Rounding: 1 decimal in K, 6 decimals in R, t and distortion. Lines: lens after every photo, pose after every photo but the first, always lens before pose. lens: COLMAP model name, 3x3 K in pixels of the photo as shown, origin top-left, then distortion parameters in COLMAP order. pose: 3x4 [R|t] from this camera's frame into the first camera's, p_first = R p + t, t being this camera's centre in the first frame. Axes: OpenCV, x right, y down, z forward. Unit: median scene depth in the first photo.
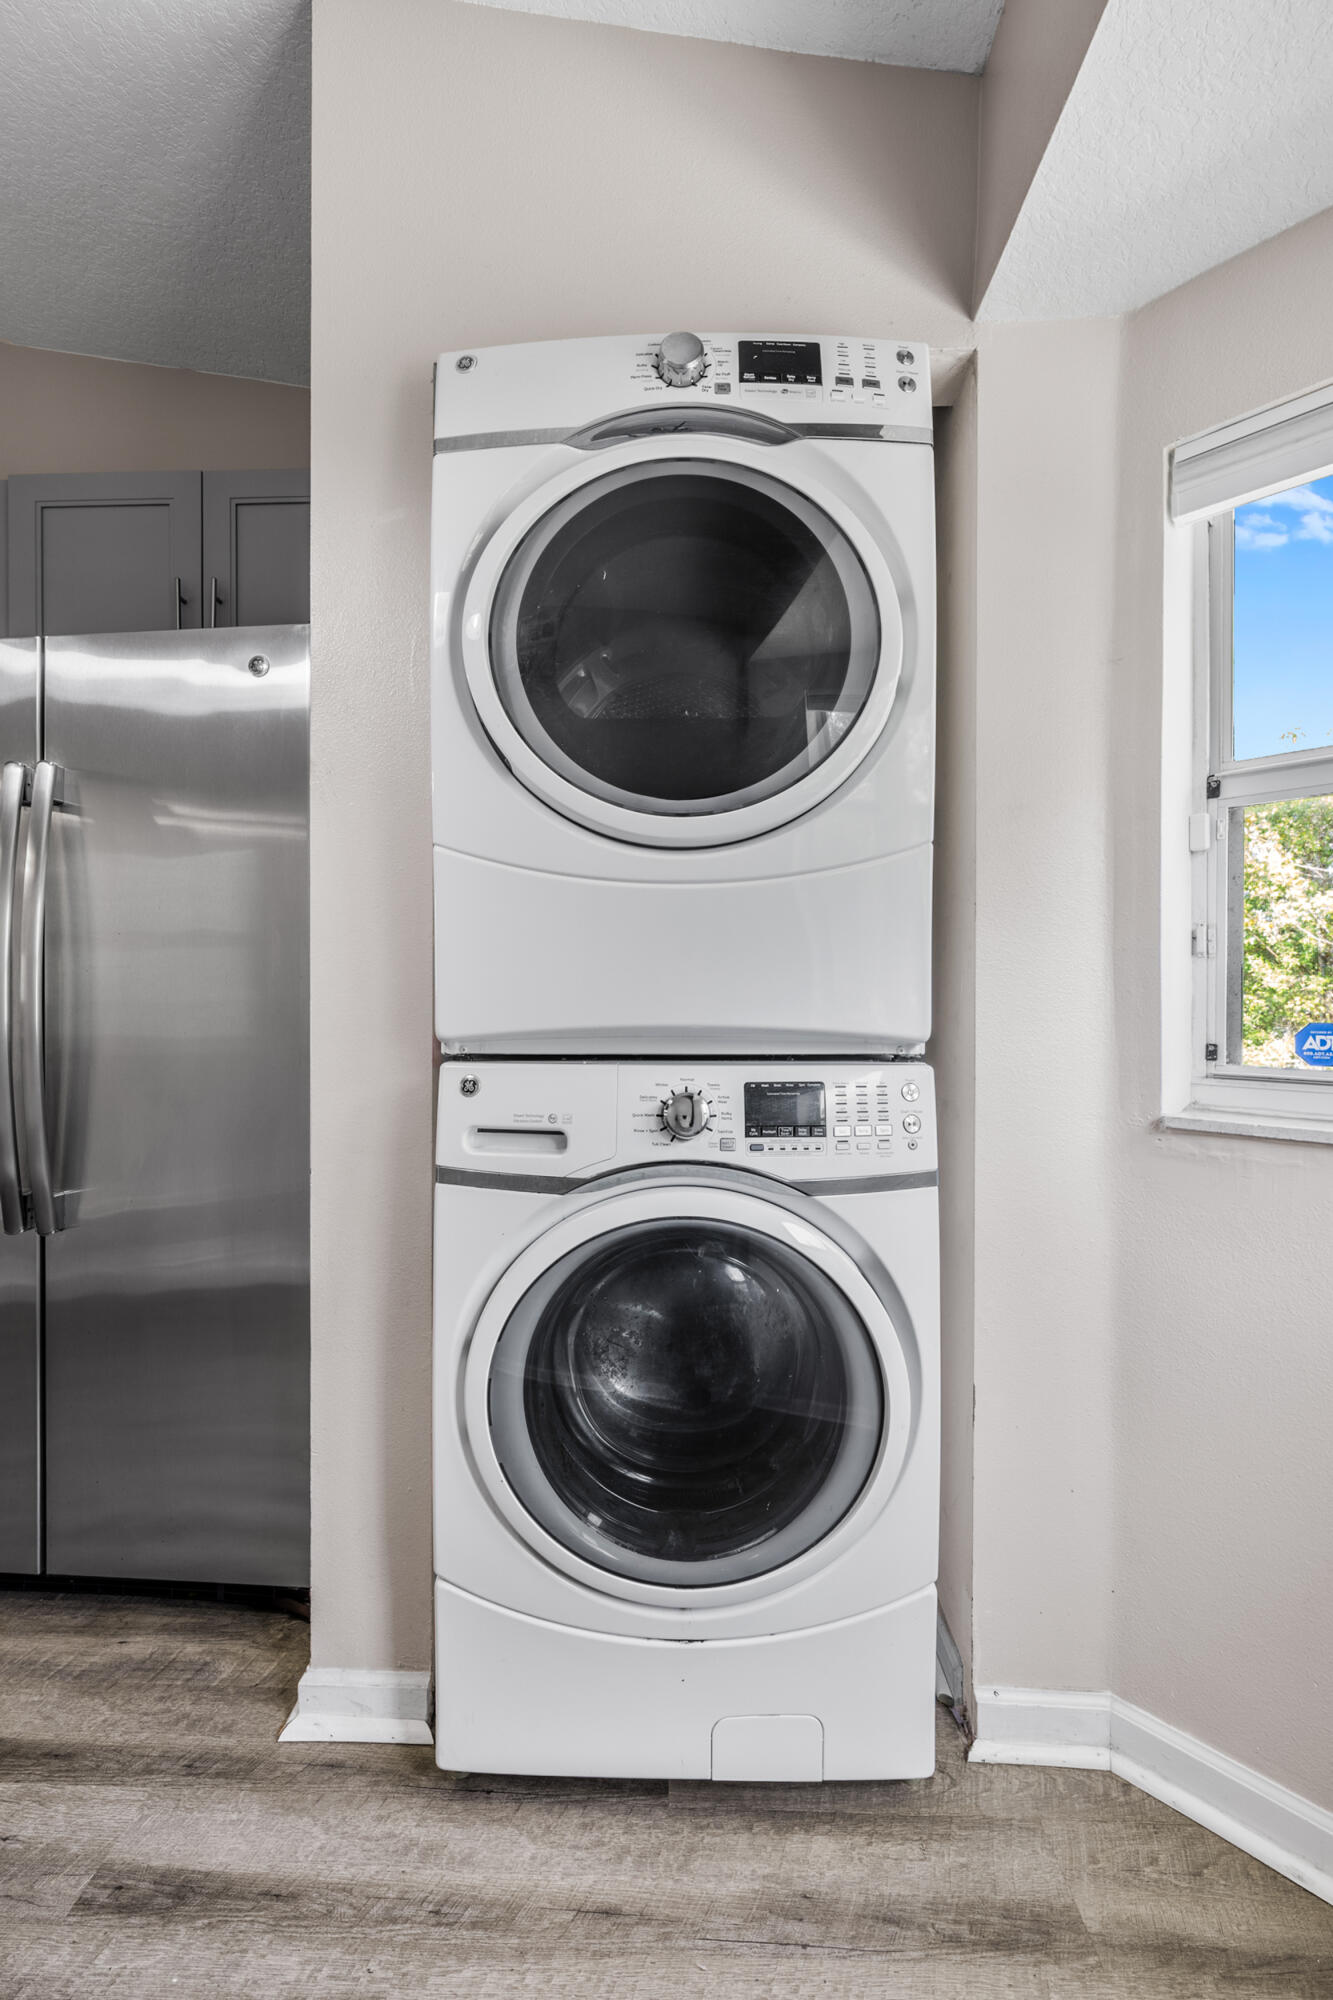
lens RADIAL K [[858.9, 0, 666.0], [0, 858.9, 1003.4], [0, 0, 1]] dist [0.000560, -0.000867]
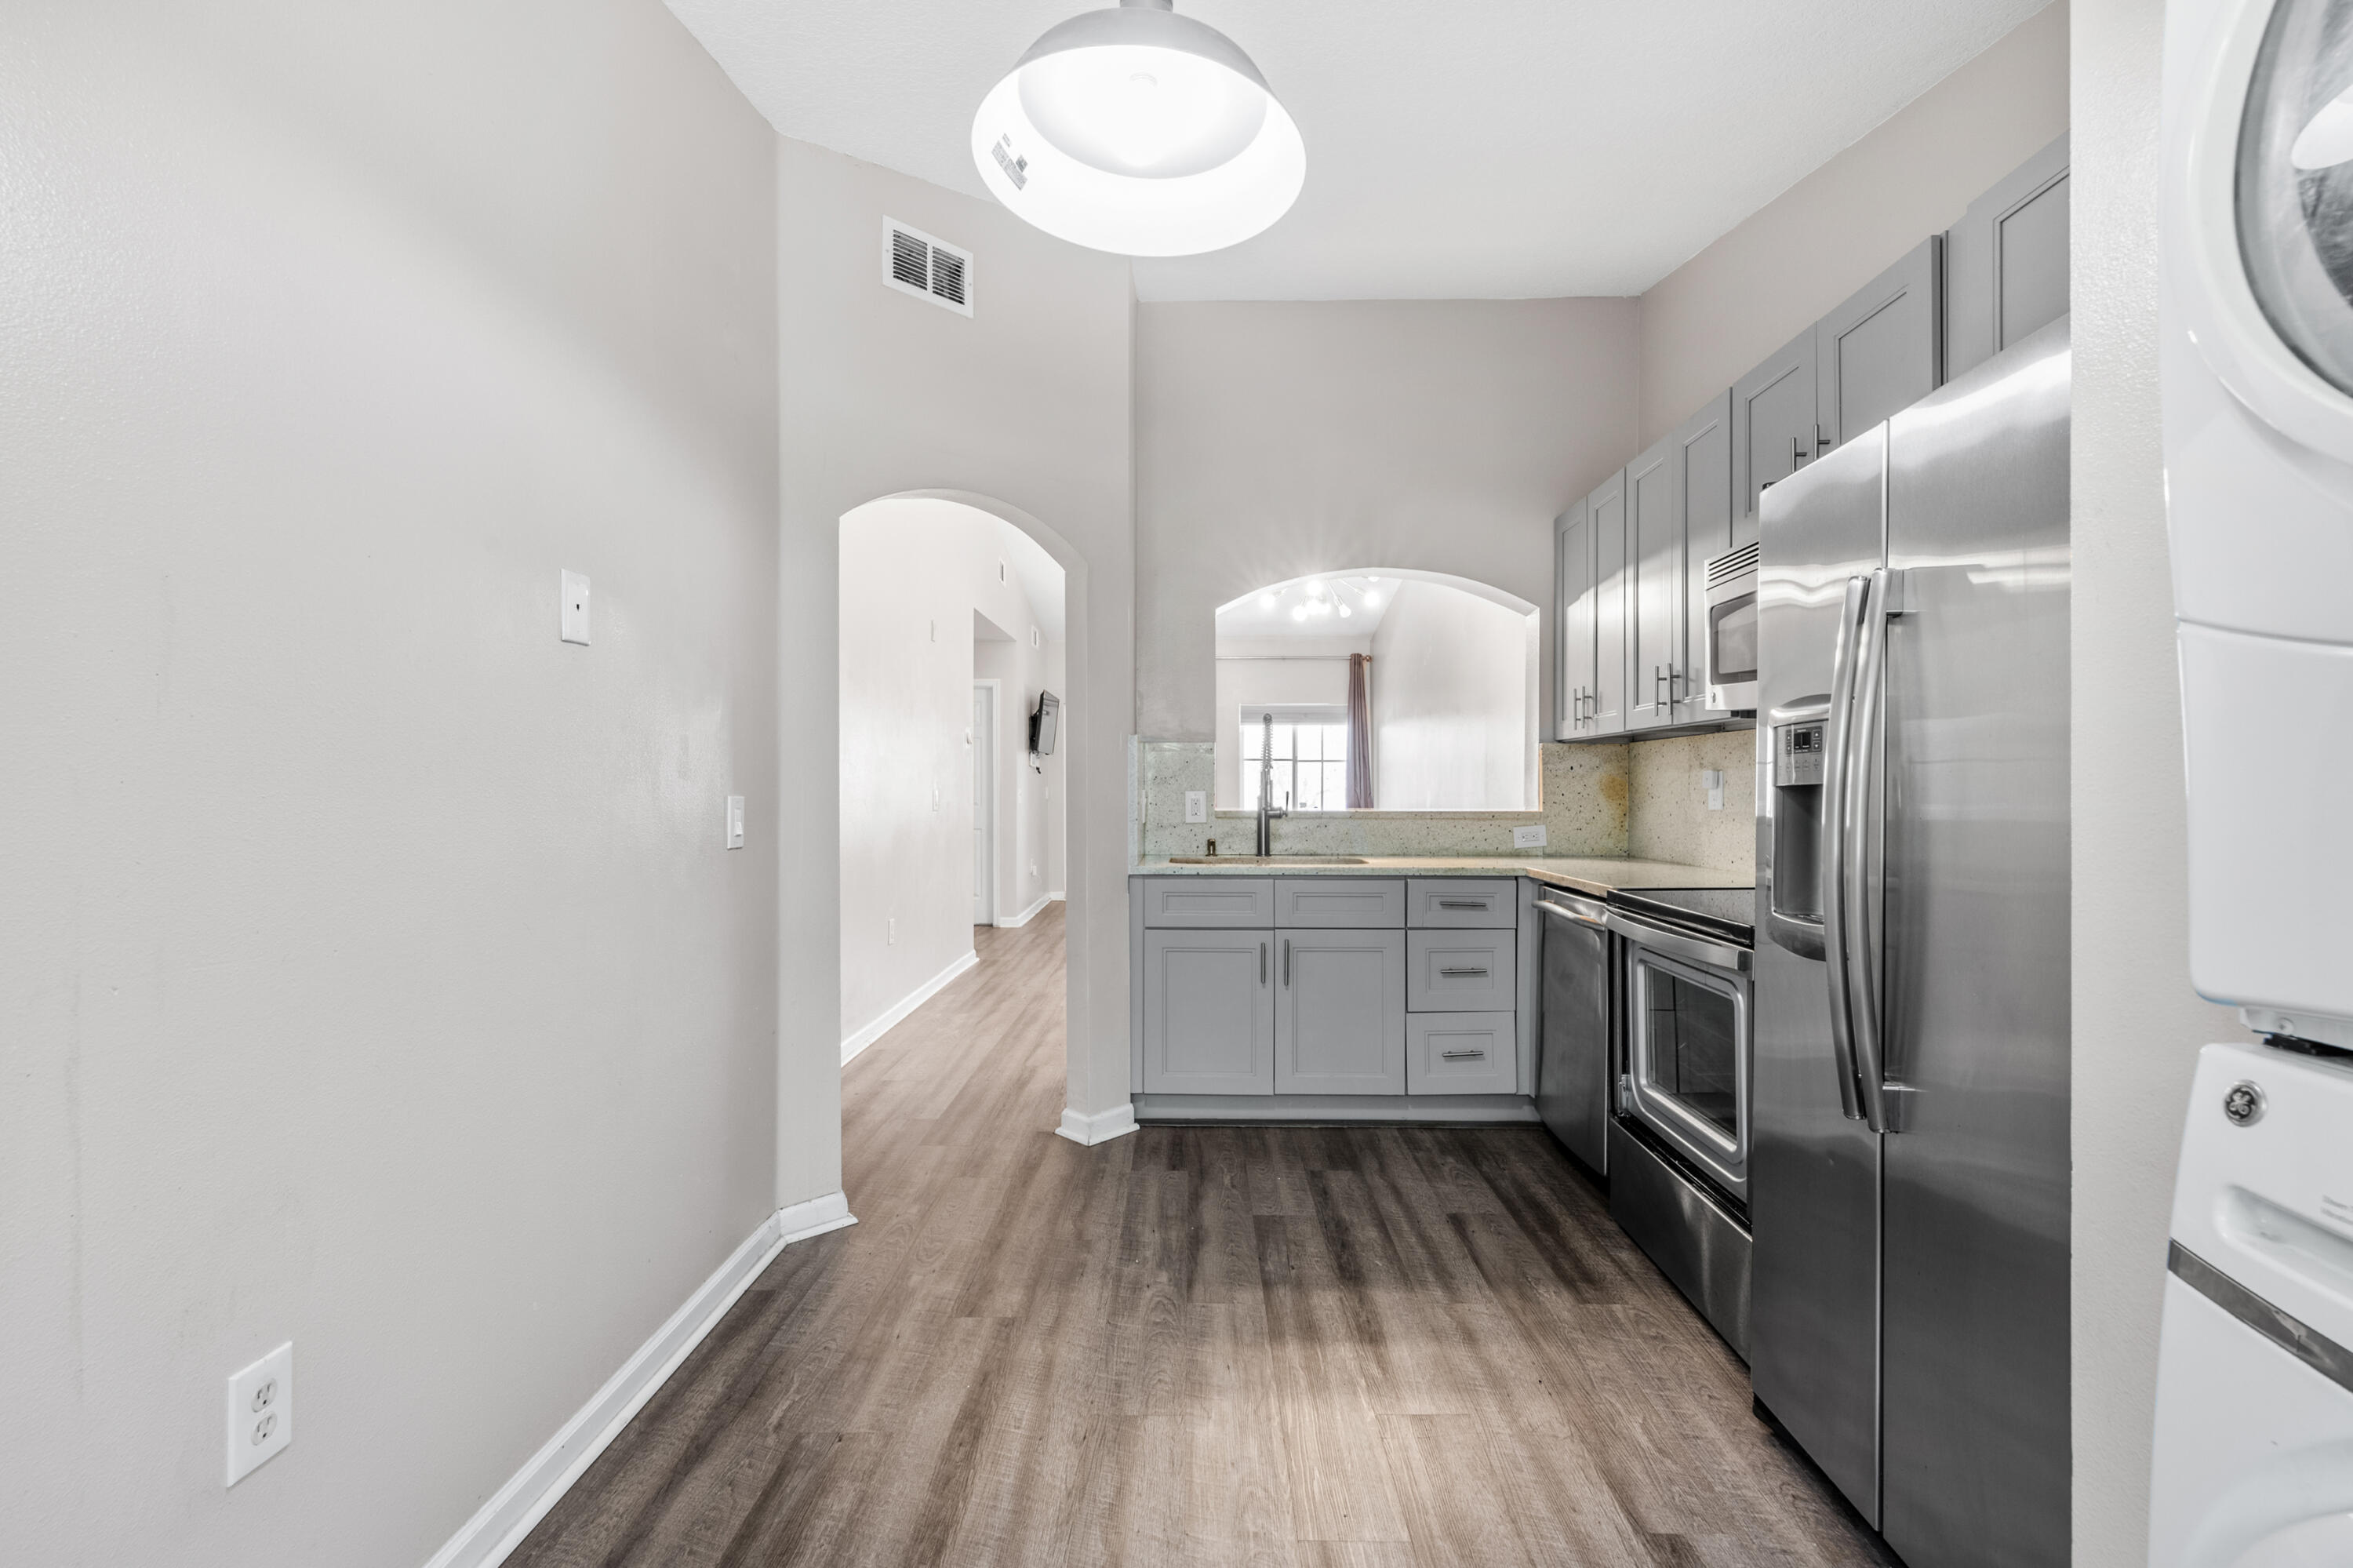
lens RADIAL K [[1020.0, 0, 1177.6], [0, 1020.0, 790.5], [0, 0, 1]] dist [0.001582, -0.000596]
pose [[0.016587, 0.001622, -0.999861, 0.282057], [-0.005022, 0.999986, 0.001539, -0.065170], [0.999850, 0.004995, 0.016594, 0.306789]]
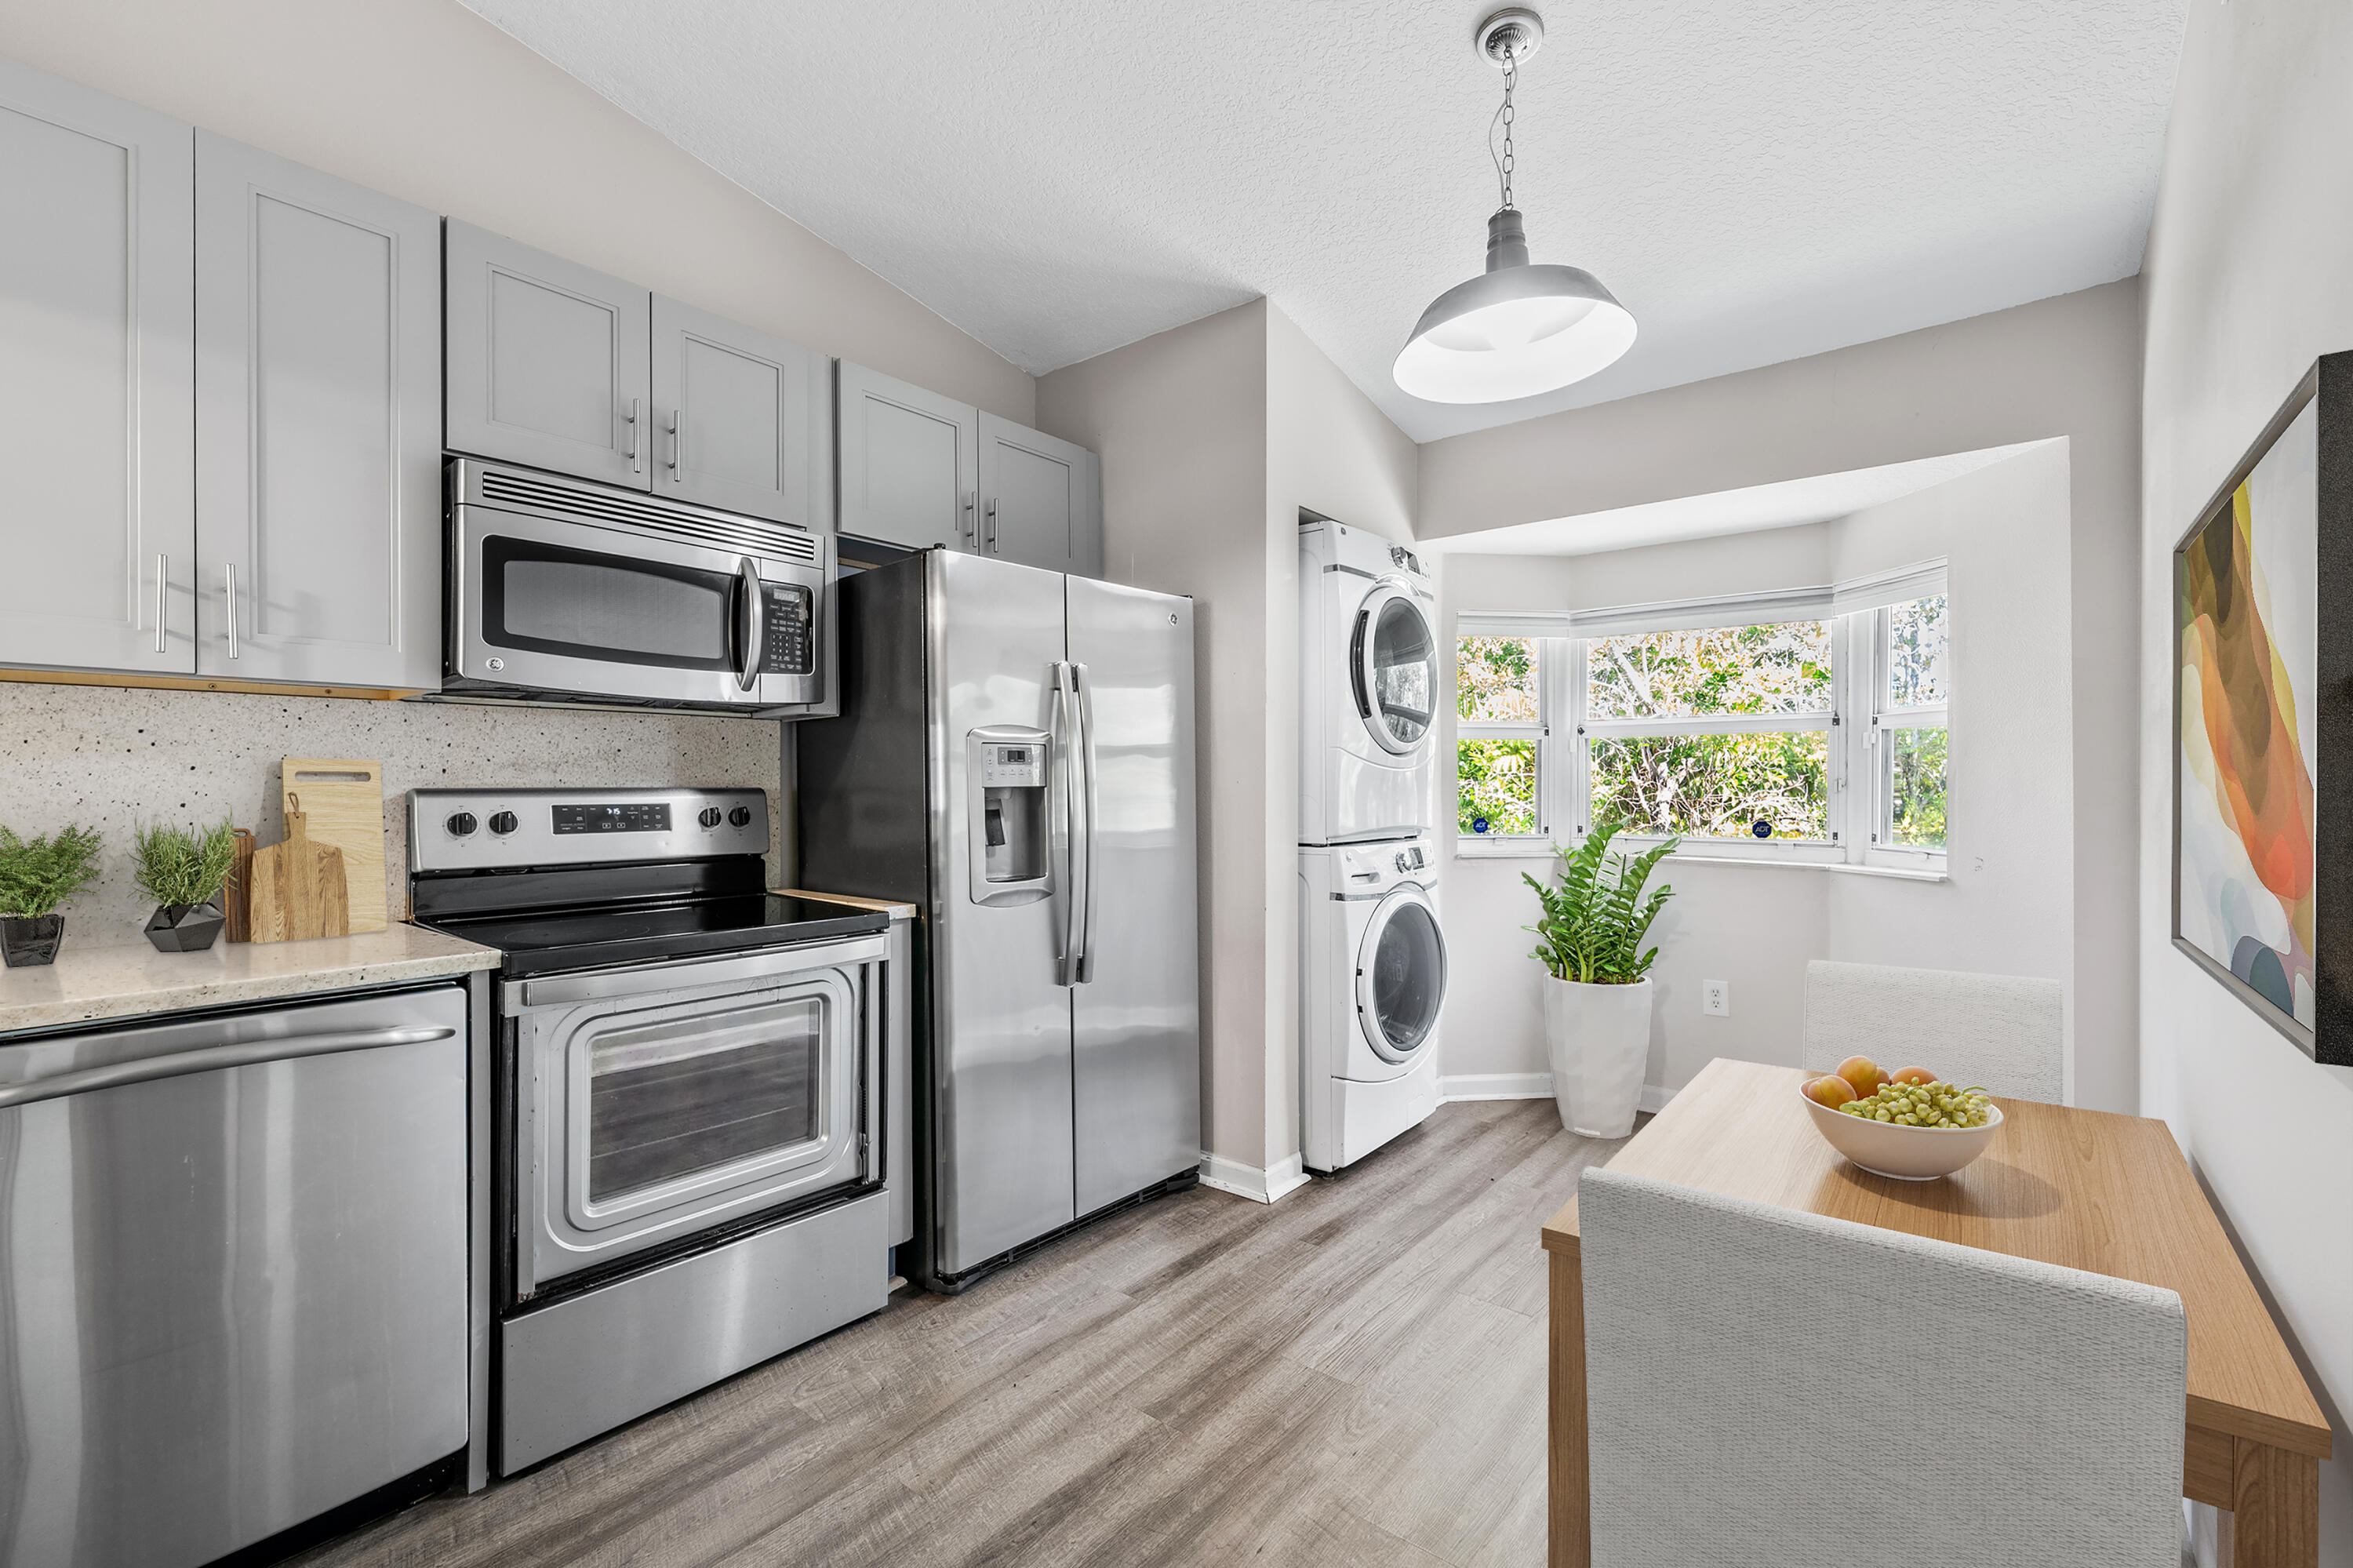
lens RADIAL K [[1010.5, 0, 1176.3], [0, 1010.5, 789.8], [0, 0, 1]] dist [0.000560, -0.000867]
pose [[0.602342, -0.006077, 0.798215, -2.079901], [0.007076, 0.999972, 0.002274, -0.070086], [-0.798207, 0.004279, 0.602369, -0.181427]]
